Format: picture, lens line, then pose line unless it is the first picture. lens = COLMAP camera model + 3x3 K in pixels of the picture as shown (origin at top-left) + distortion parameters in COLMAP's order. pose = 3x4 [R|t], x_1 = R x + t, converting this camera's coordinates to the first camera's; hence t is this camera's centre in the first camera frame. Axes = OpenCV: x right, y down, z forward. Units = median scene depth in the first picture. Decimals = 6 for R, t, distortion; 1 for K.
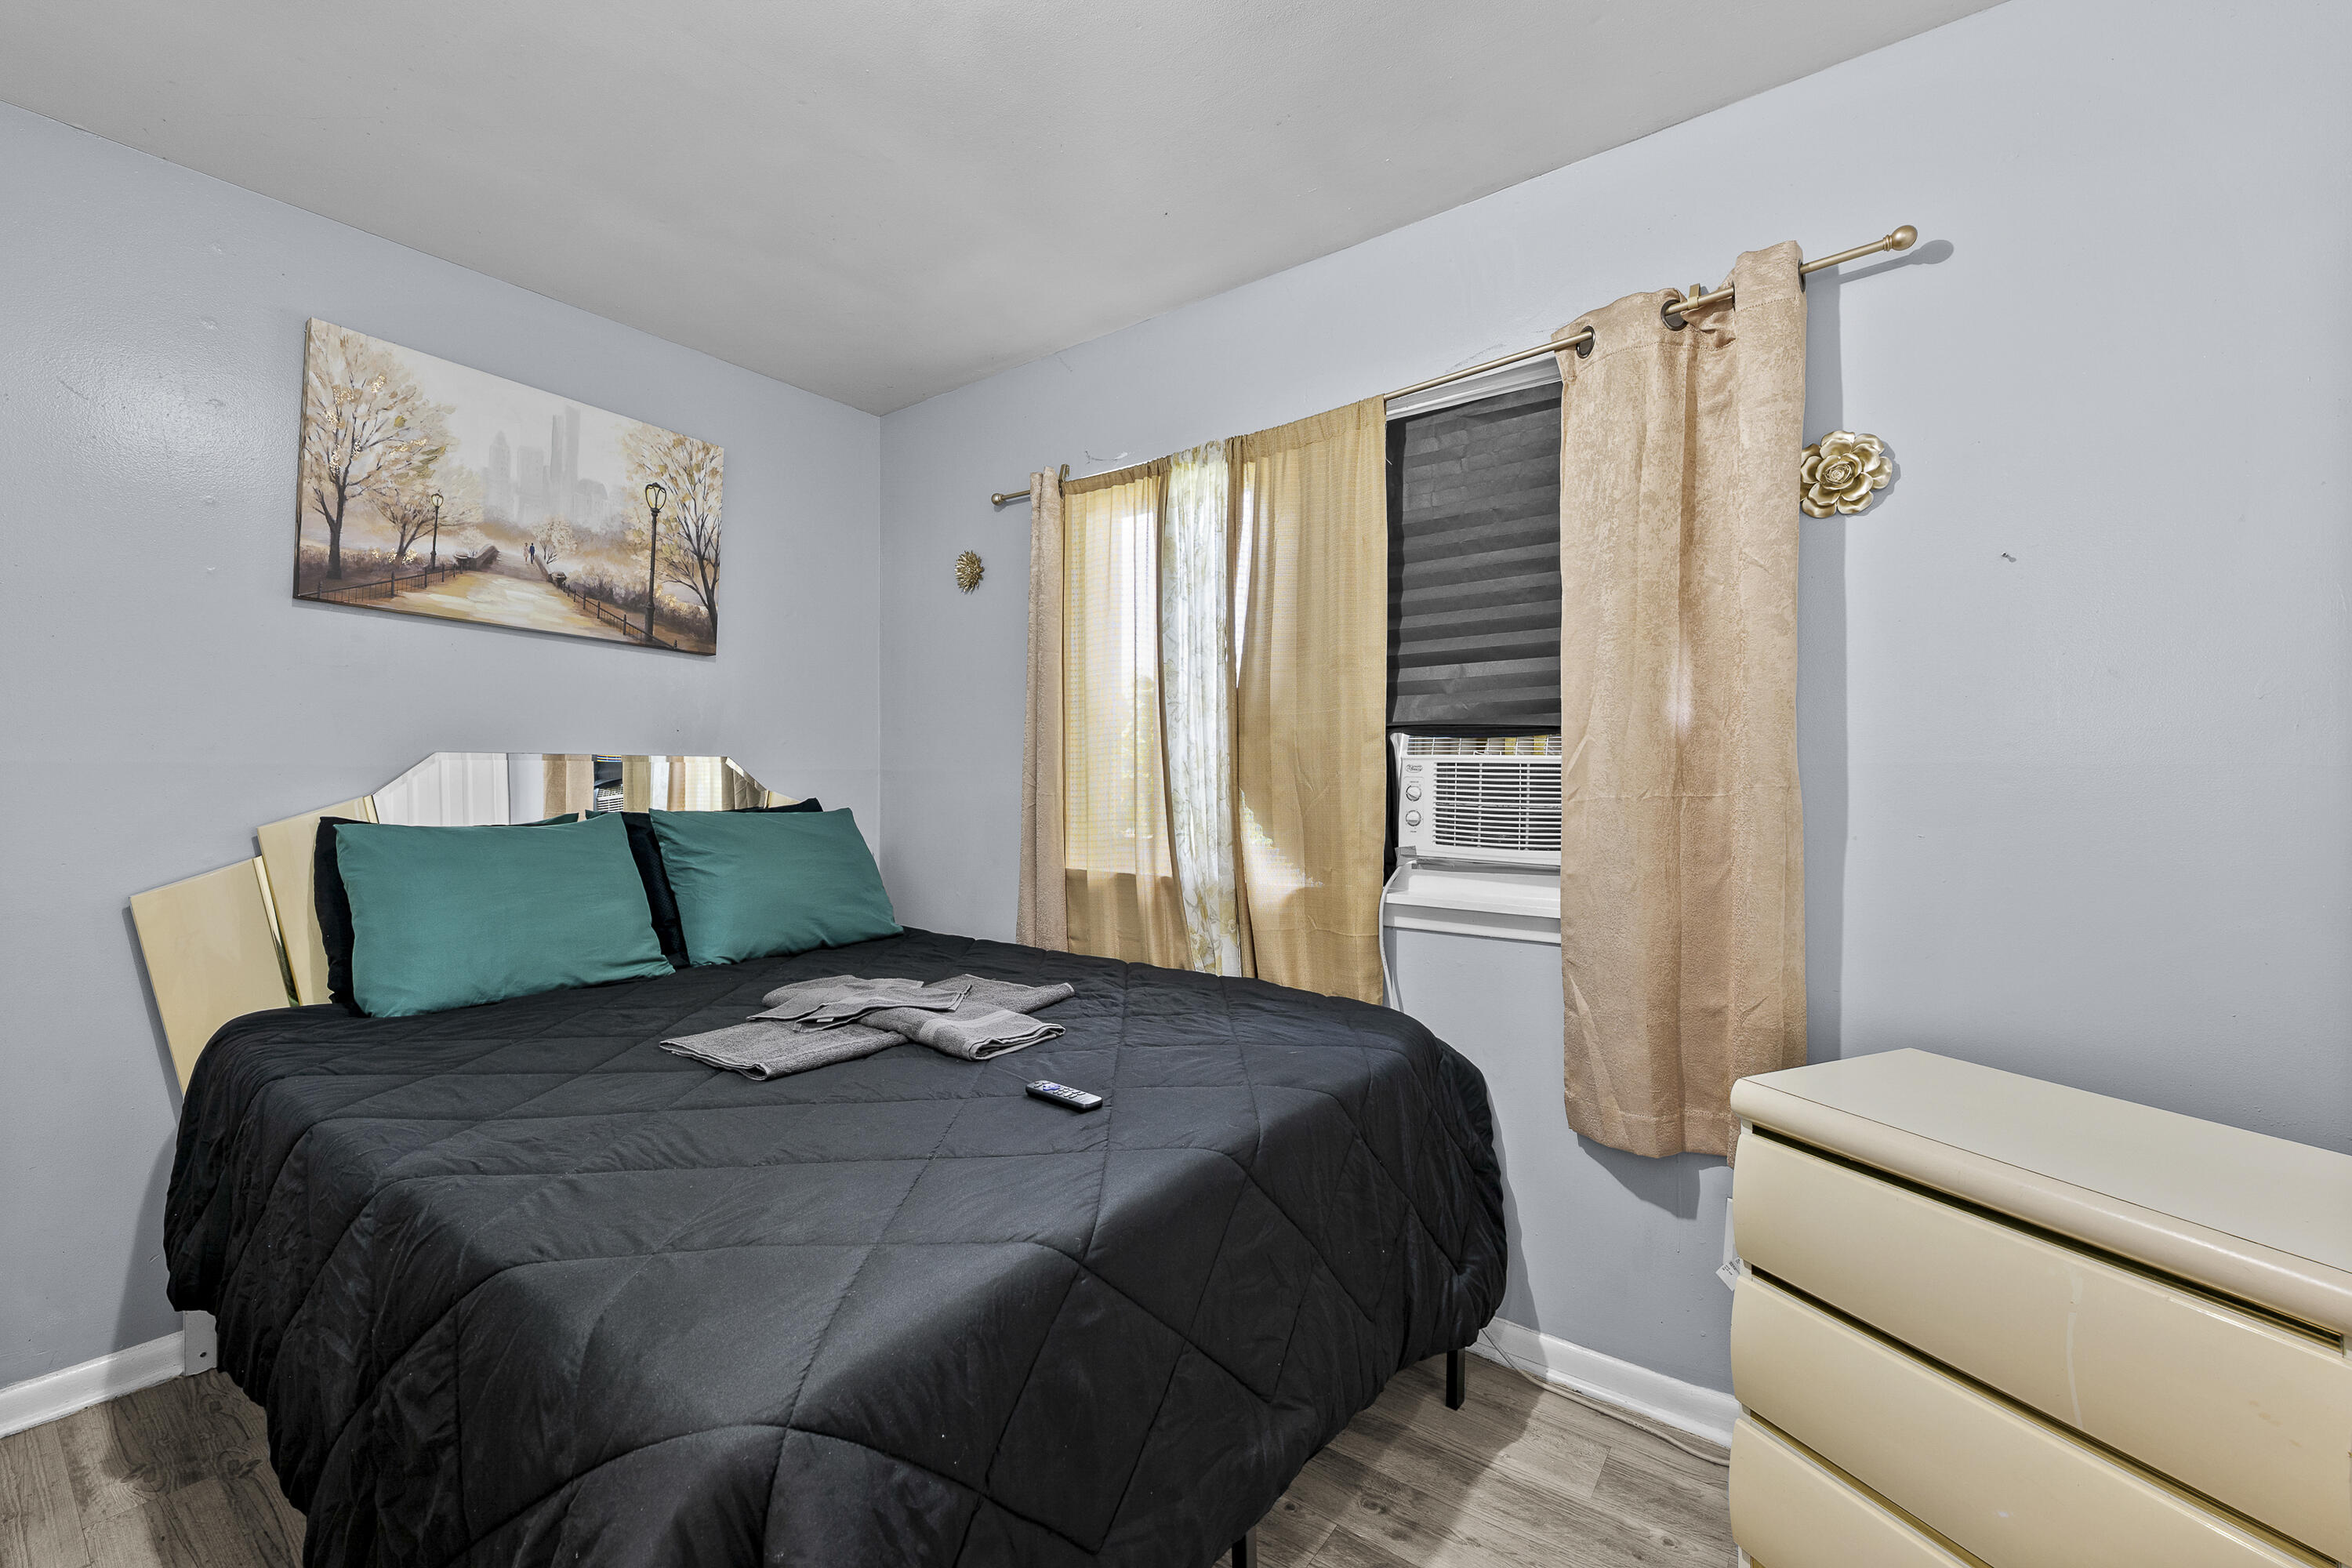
lens RADIAL K [[934.7, 0, 1178.3], [0, 934.7, 782.2], [0, 0, 1]] dist [-0.001391, -0.000026]
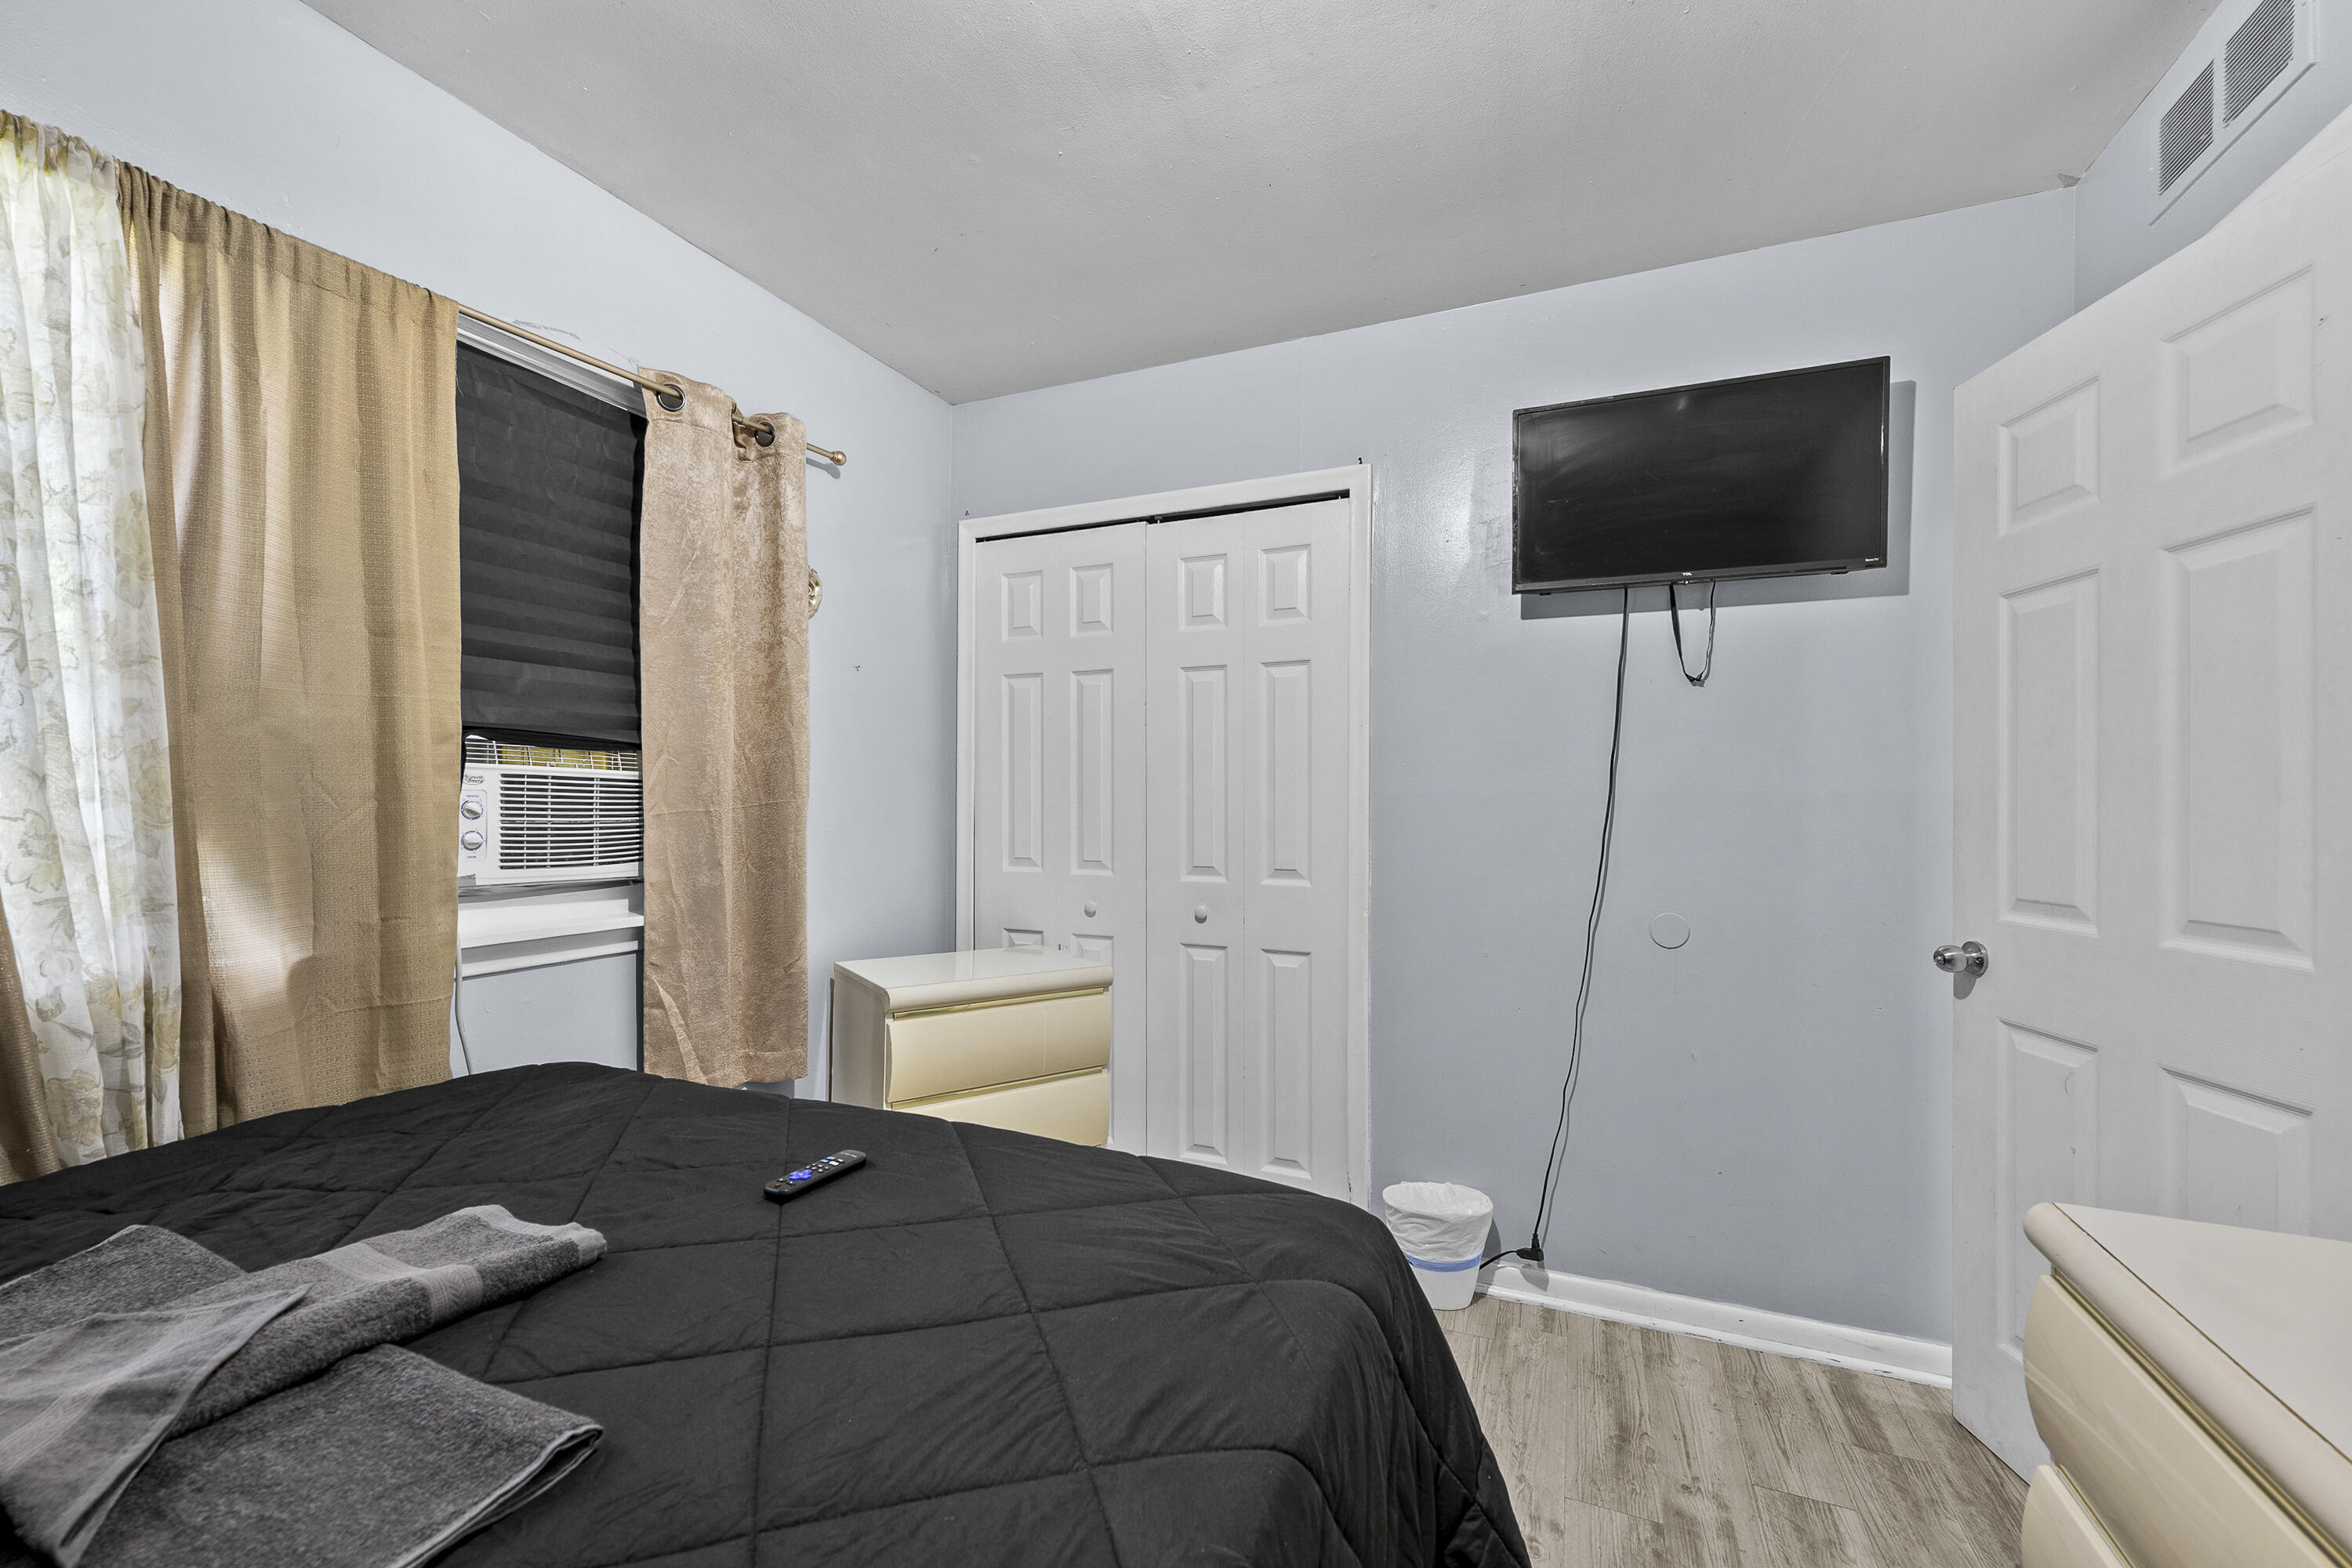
lens RADIAL K [[971.5, 0, 1133.0], [0, 971.5, 806.1], [0, 0, 1]] dist [-0.000678, -0.000048]
pose [[-0.203024, -0.012752, 0.979091, -0.638204], [-0.012401, 0.999868, 0.010451, -0.006899], [-0.979095, -0.010020, -0.203156, 0.553033]]
